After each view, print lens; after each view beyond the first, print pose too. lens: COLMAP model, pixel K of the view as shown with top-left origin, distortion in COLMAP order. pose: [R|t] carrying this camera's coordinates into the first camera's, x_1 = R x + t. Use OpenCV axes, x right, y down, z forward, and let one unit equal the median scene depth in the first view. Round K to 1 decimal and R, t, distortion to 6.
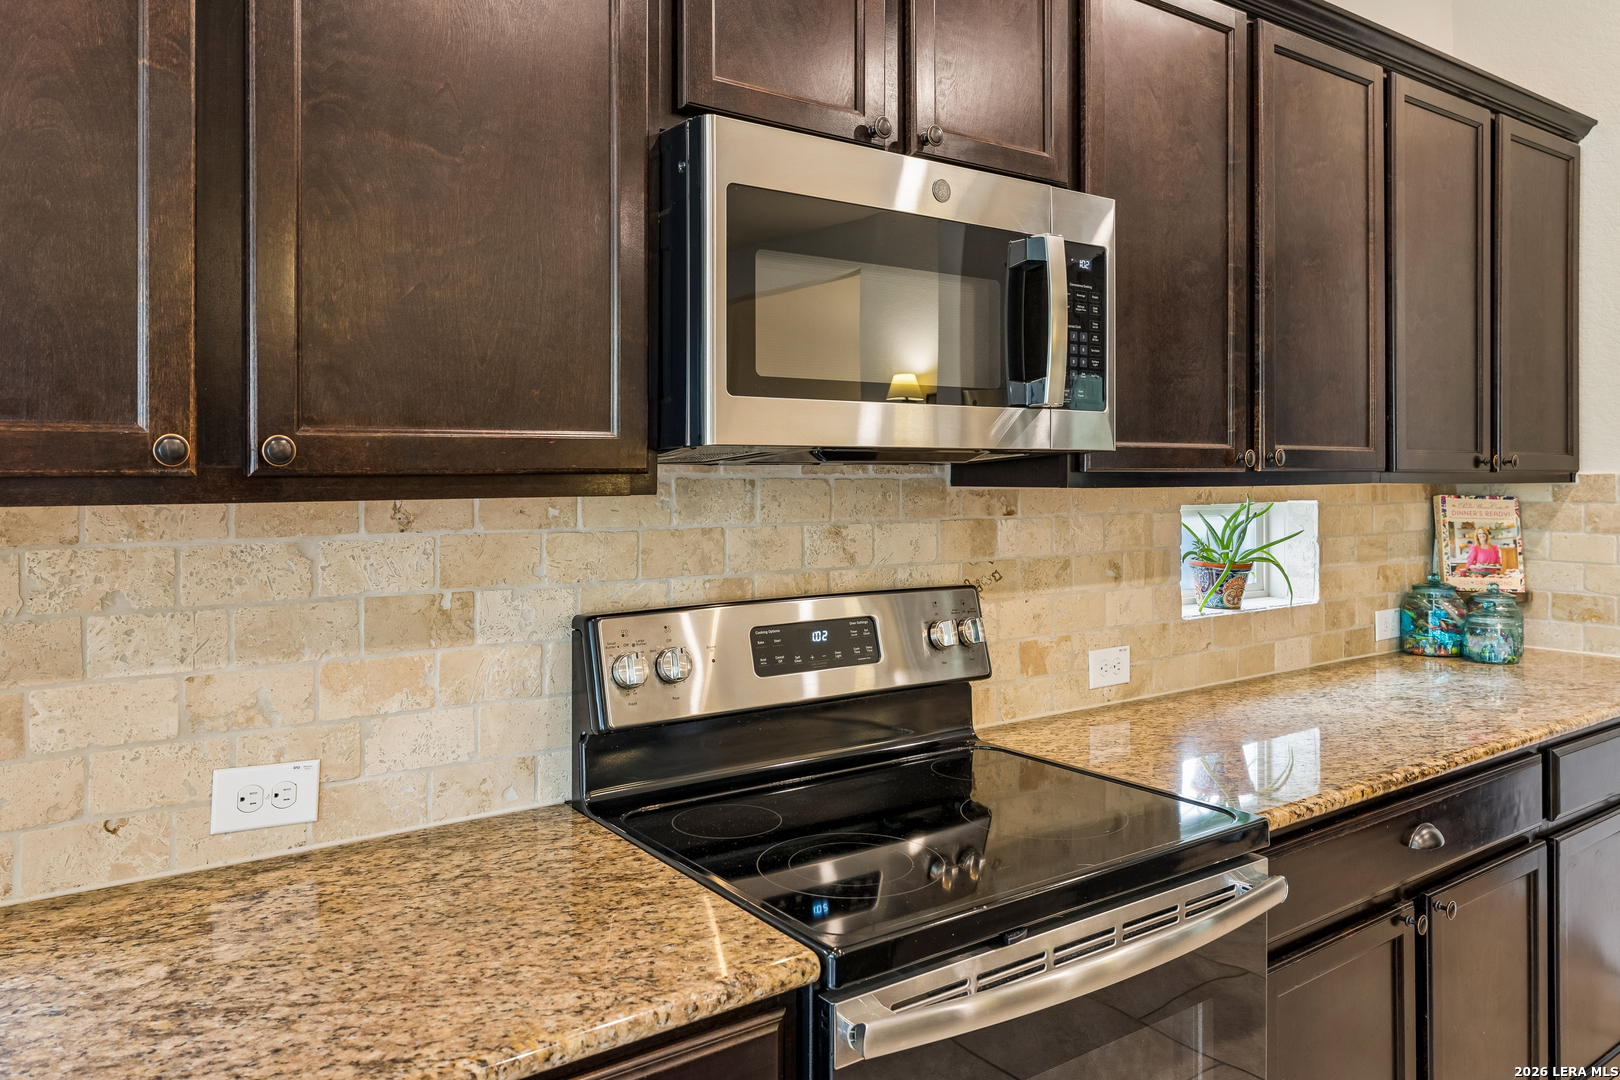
lens RADIAL K [[1147.2, 0, 818.2], [0, 1147.2, 466.9], [0, 0, 1]] dist [0.006145, -0.000710]
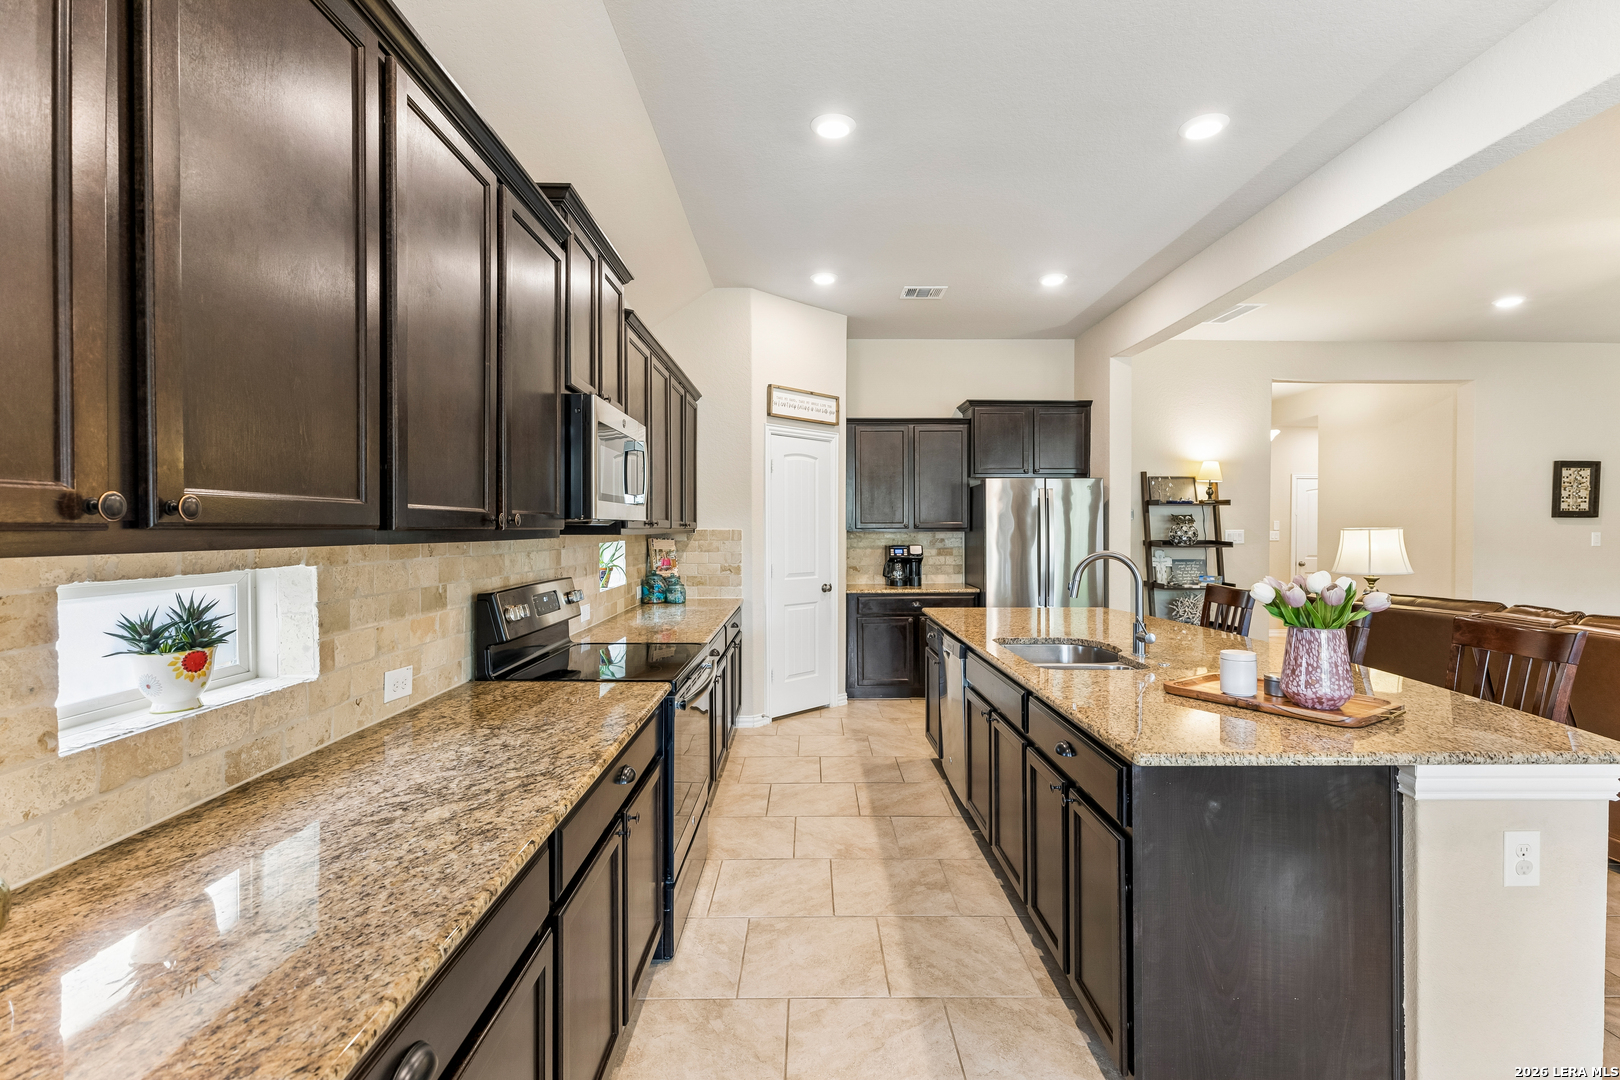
lens RADIAL K [[732.5, 0, 818.4], [0, 732.5, 537.8], [0, 0, 1]] dist [0.005486, -0.002789]
pose [[0.575114, -0.008955, 0.818024, -0.897178], [-0.004705, 0.999887, 0.014254, 0.000375], [-0.818060, -0.012046, 0.575007, -0.300922]]
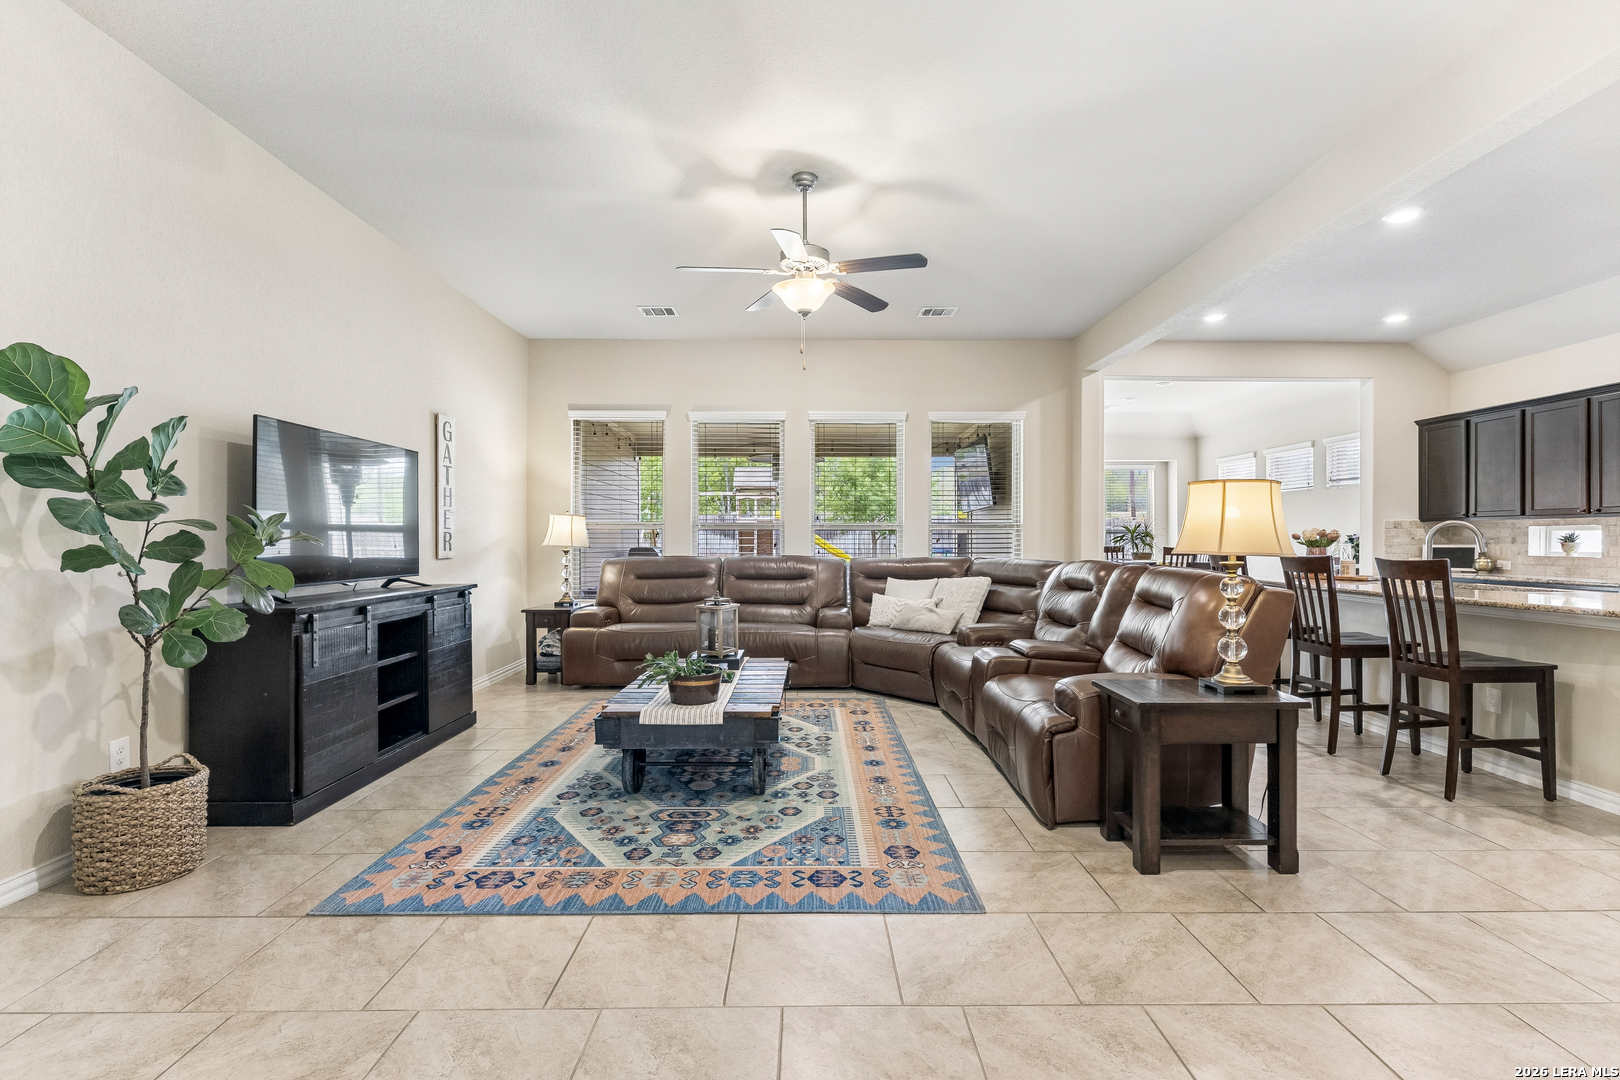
lens RADIAL K [[732.5, 0, 811.1], [0, 732.5, 539.3], [0, 0, 1]] dist [0.005486, -0.002789]
pose [[-0.577762, -0.002082, -0.816203, 3.922415], [-0.002639, 0.999996, -0.000683, 0.119243], [0.816201, 0.001760, -0.577765, -0.230946]]
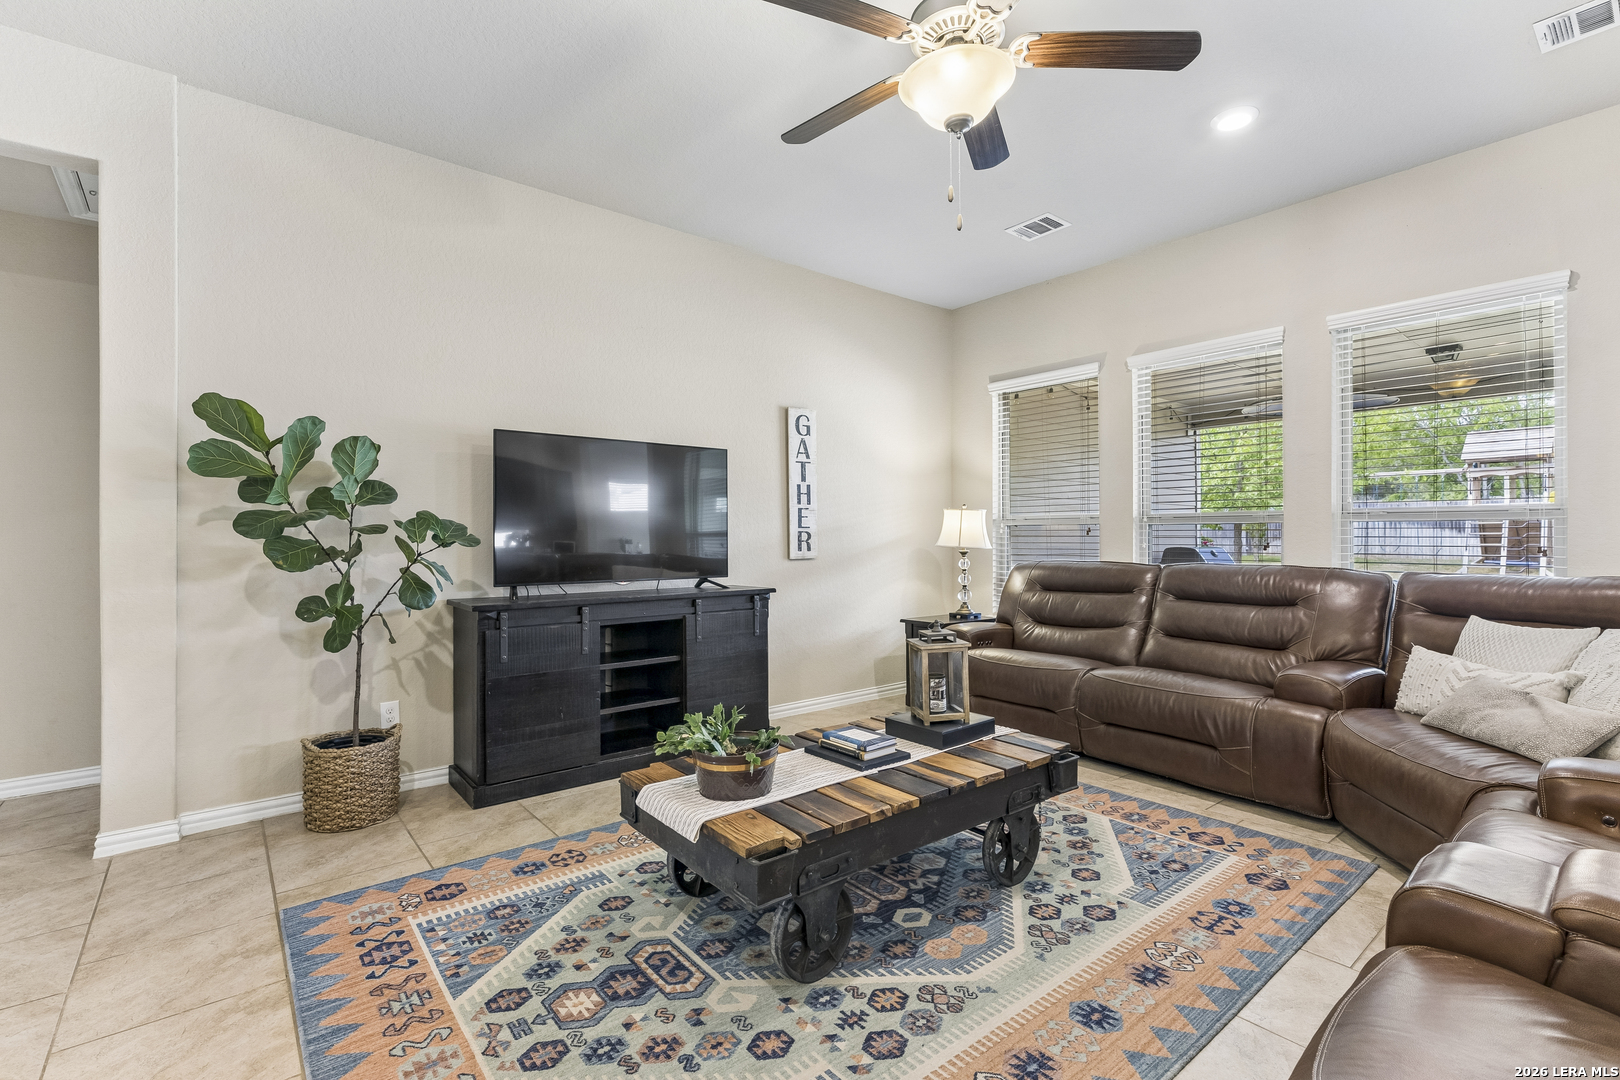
lens RADIAL K [[732.5, 0, 809.2], [0, 732.5, 532.9], [0, 0, 1]] dist [0.005486, -0.002789]
pose [[-0.998328, 0.001347, -0.057784, 2.527141], [0.001592, 0.999990, -0.004192, 0.110213], [0.057778, -0.004277, -0.998320, -0.328500]]
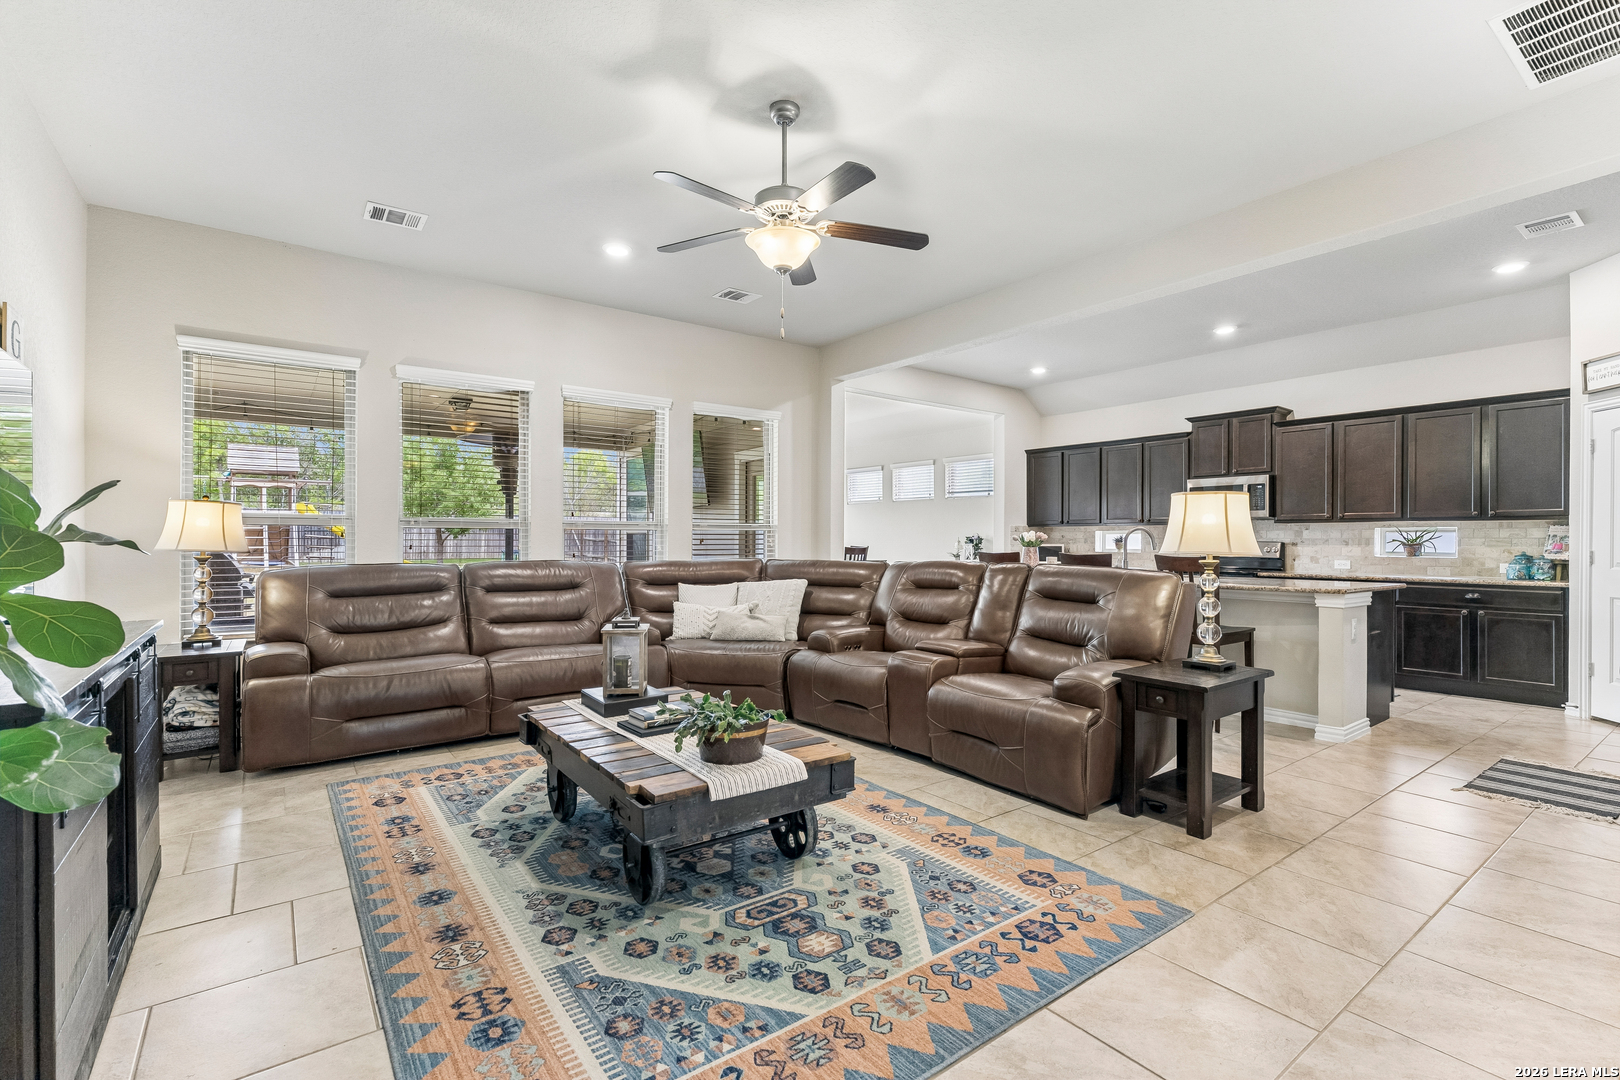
lens RADIAL K [[732.5, 0, 812.4], [0, 732.5, 539.7], [0, 0, 1]] dist [0.005486, -0.002789]
pose [[0.018227, -0.001609, -0.999833, 3.976774], [-0.002448, 0.999996, -0.001654, 0.117514], [0.999831, 0.002477, 0.018223, -1.414843]]
